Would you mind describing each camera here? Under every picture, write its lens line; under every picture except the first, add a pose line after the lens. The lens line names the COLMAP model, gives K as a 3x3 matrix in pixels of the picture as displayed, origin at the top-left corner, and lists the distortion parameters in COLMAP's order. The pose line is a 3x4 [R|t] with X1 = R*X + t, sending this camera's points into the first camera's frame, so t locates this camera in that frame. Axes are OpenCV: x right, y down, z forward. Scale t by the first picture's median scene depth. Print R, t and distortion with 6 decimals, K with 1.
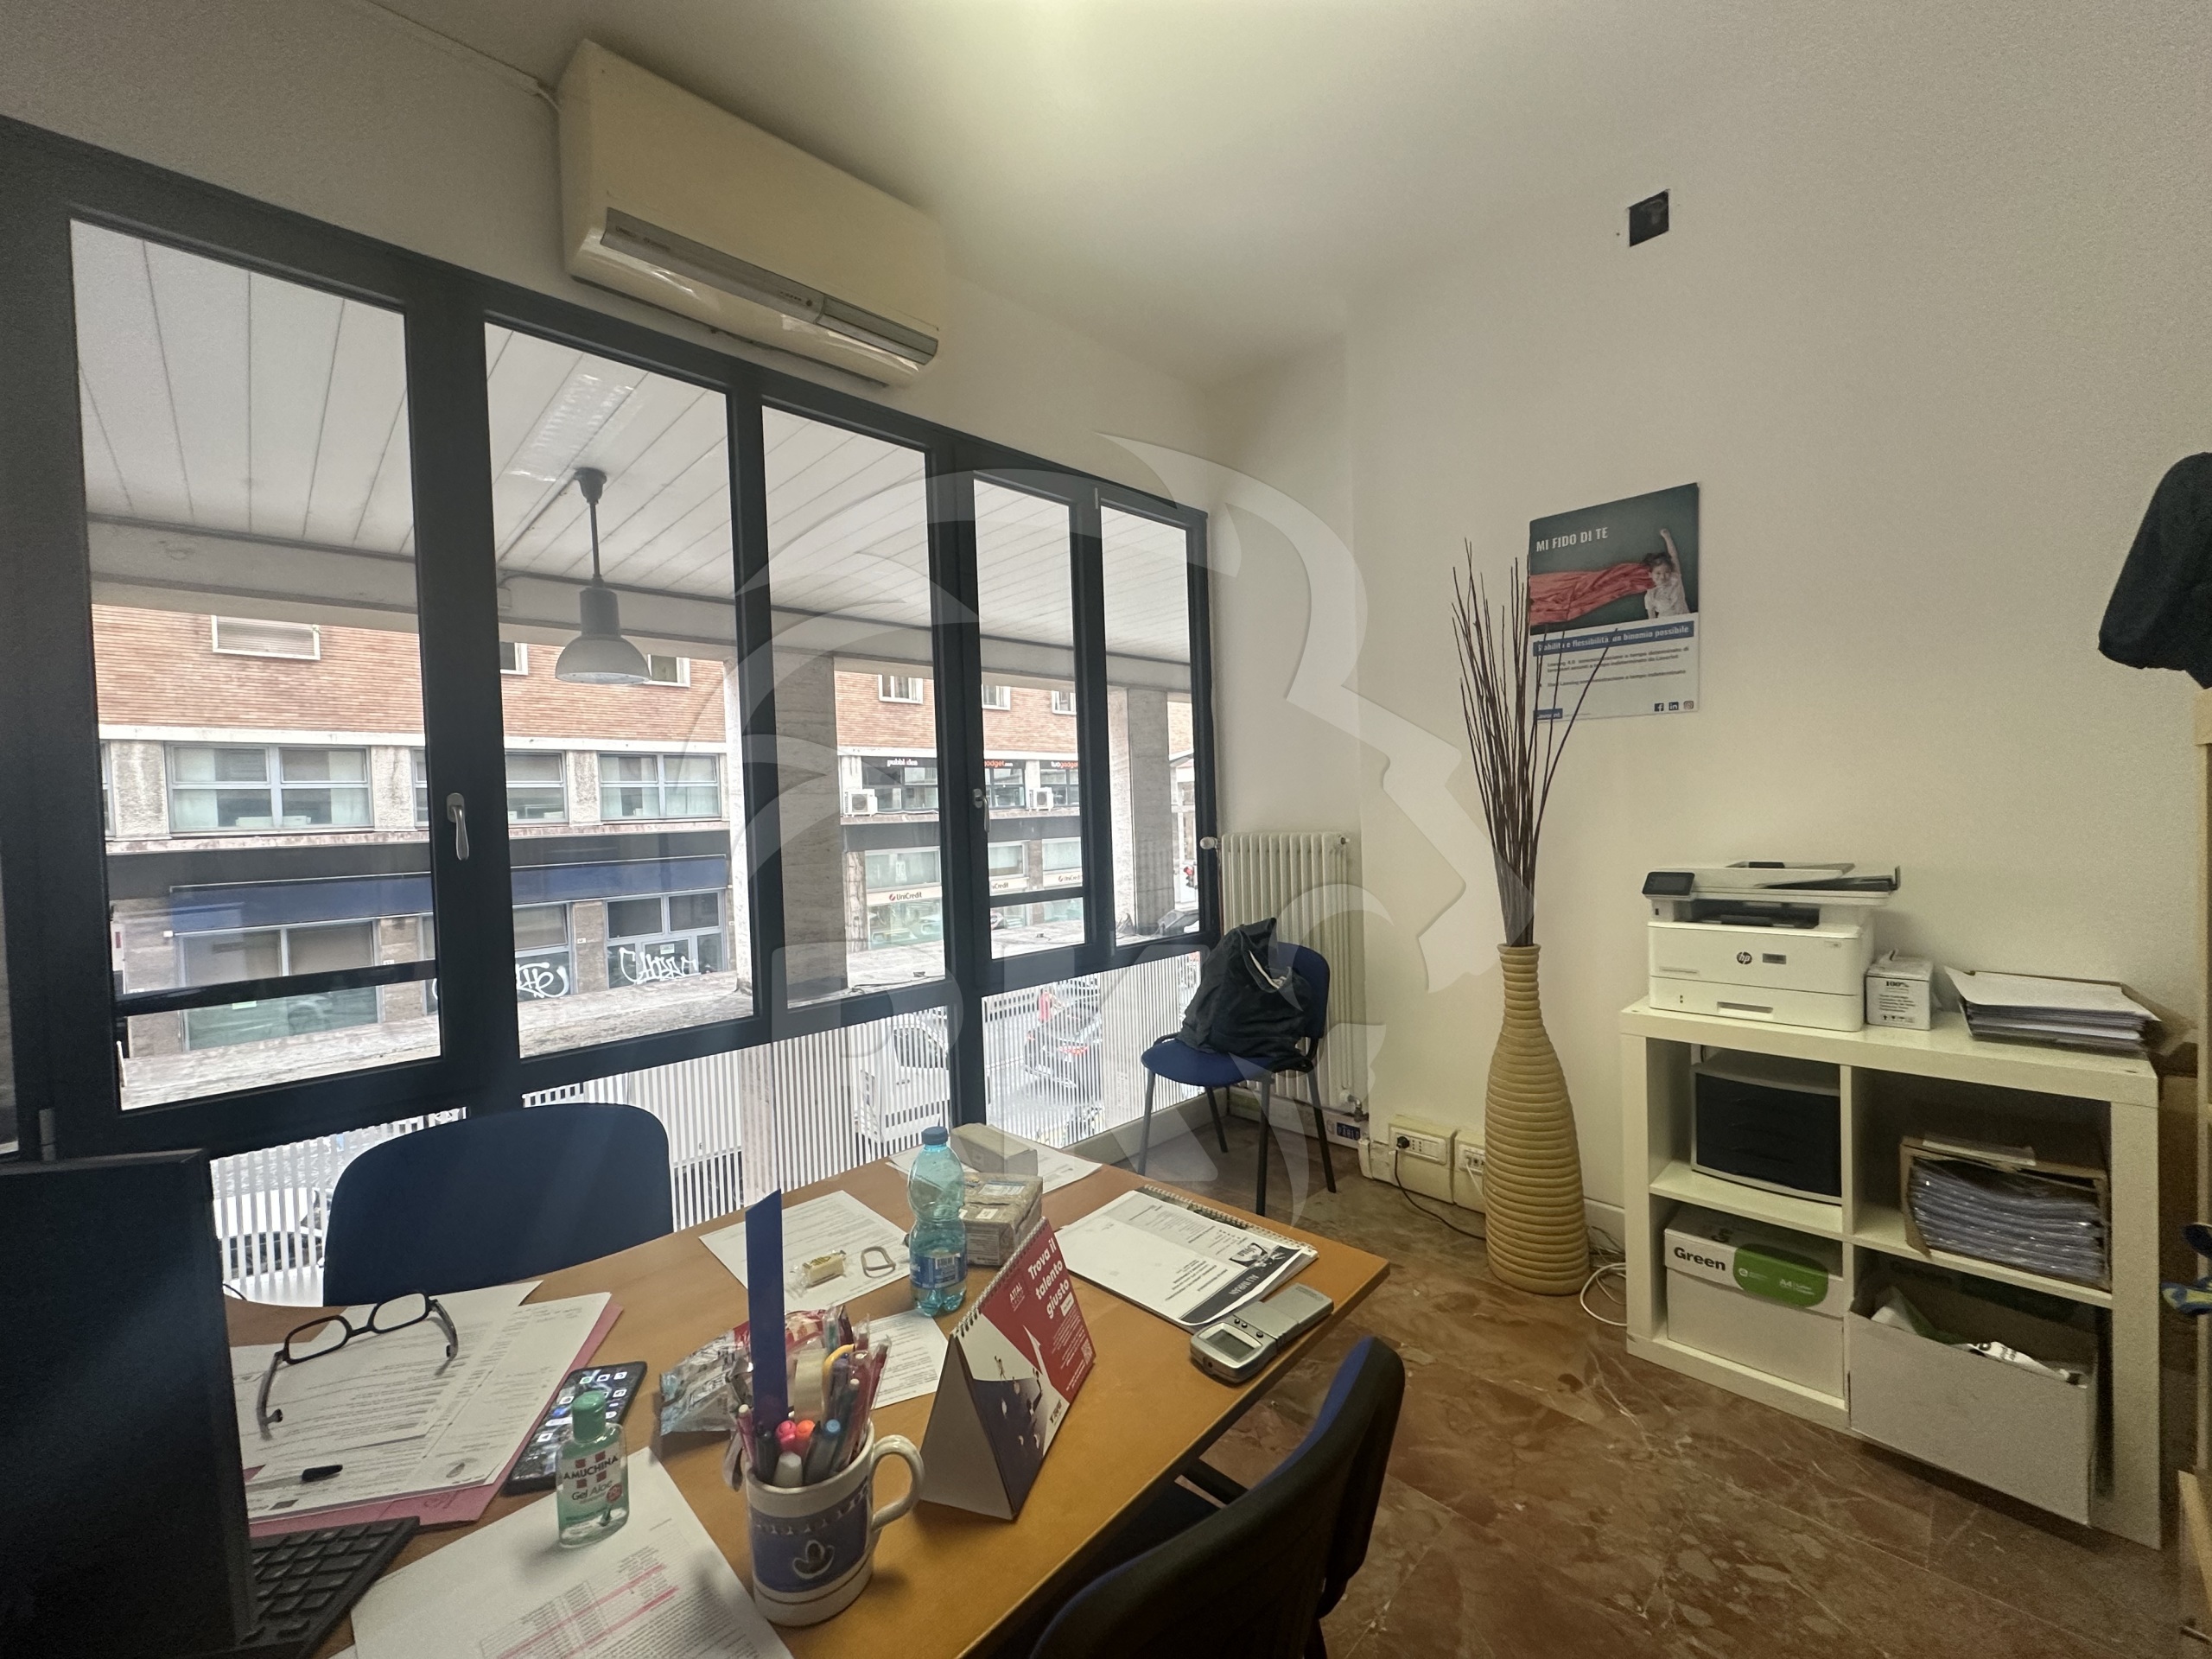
lens RADIAL K [[891.1, 0, 1106.0], [0, 891.1, 829.5], [0, 0, 1]] dist [-0.000581, -0.000004]
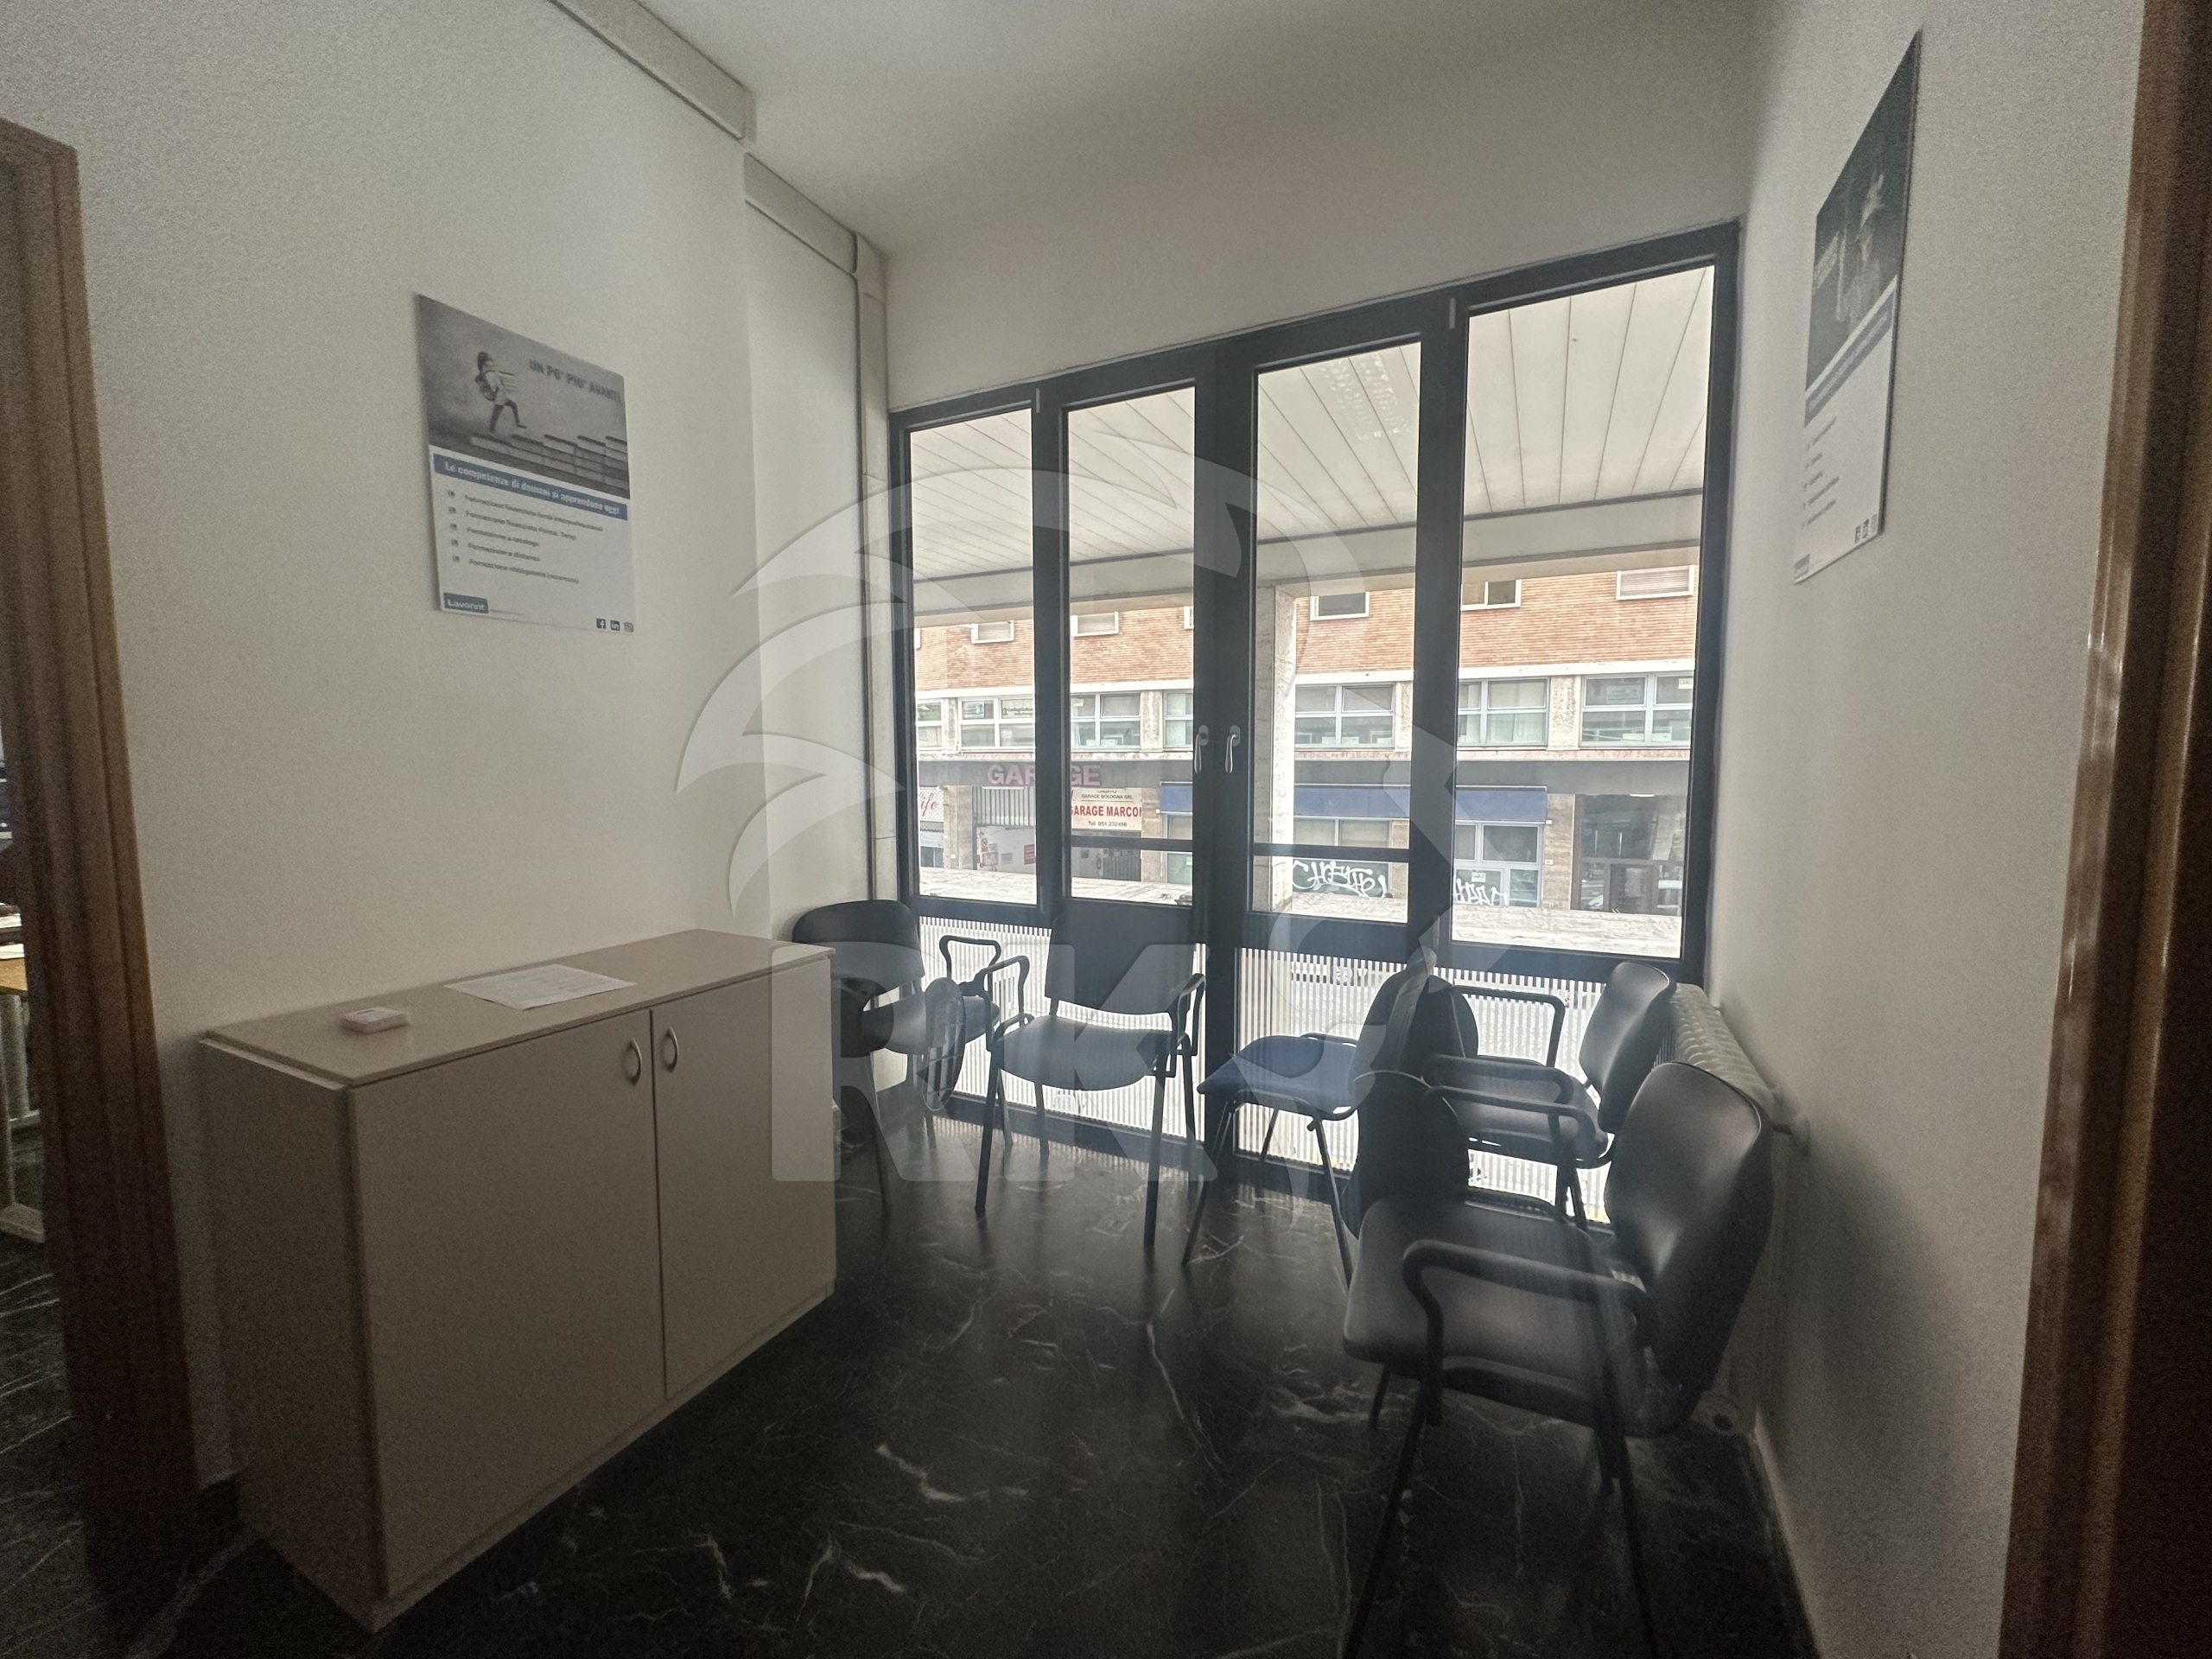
lens RADIAL K [[891.1, 0, 1106.0], [0, 891.1, 829.5], [0, 0, 1]] dist [-0.000581, -0.000004]
pose [[0.330271, 0.111555, -0.937271, 0.422261], [-0.028767, 0.993720, 0.108137, -0.021181], [0.943448, -0.008752, 0.331406, 0.382150]]
